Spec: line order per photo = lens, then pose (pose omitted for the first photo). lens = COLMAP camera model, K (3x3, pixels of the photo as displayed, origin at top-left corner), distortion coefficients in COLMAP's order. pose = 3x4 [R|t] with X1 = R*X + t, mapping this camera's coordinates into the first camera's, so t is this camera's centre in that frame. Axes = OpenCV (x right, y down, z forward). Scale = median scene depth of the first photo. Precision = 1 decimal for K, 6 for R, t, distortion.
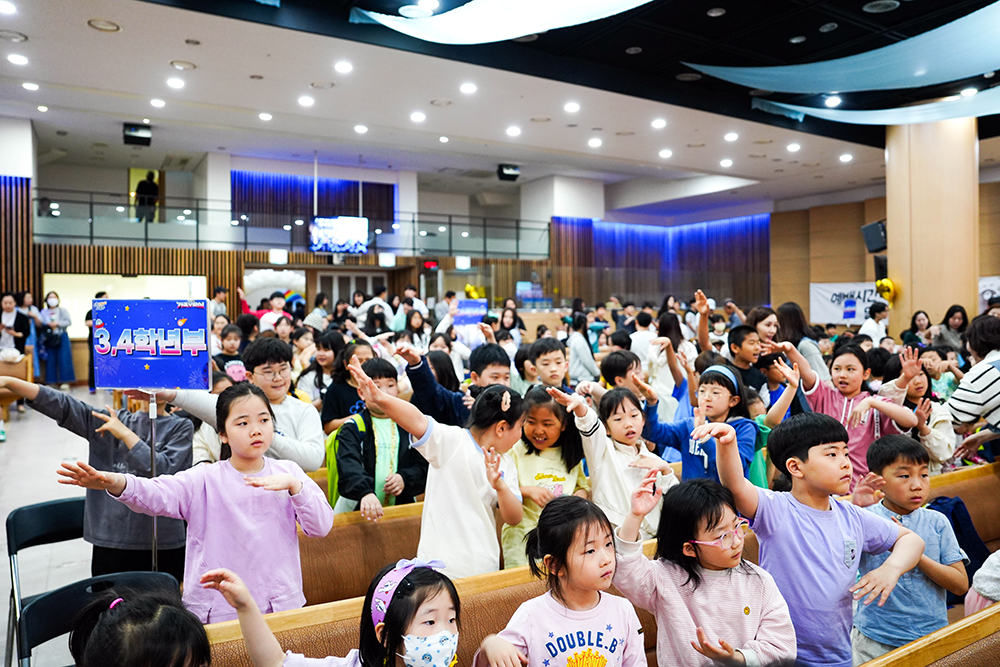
lens RADIAL K [[757.2, 0, 523.6], [0, 757.2, 329.5], [0, 0, 1]] dist [-0.079958, 0.037422]
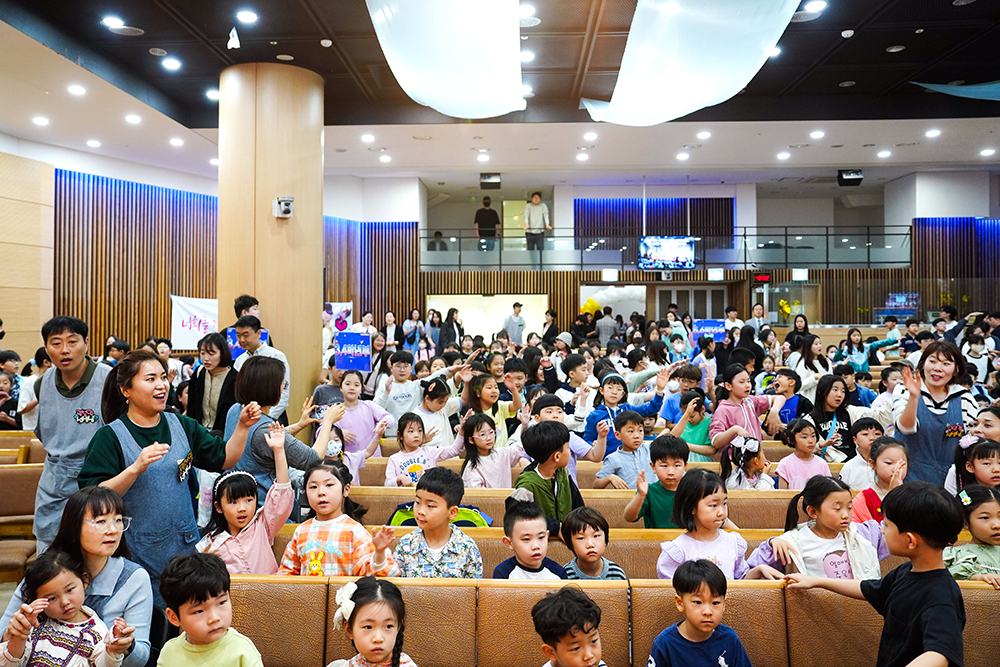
lens RADIAL K [[864.4, 0, 471.9], [0, 864.4, 317.8], [0, 0, 1]] dist [-0.065384, 0.070138]
pose [[0.809830, 0.002611, -0.586659, 0.237735], [-0.013987, 0.999792, -0.014857, -0.011644], [0.586498, 0.020237, 0.809698, -0.139510]]
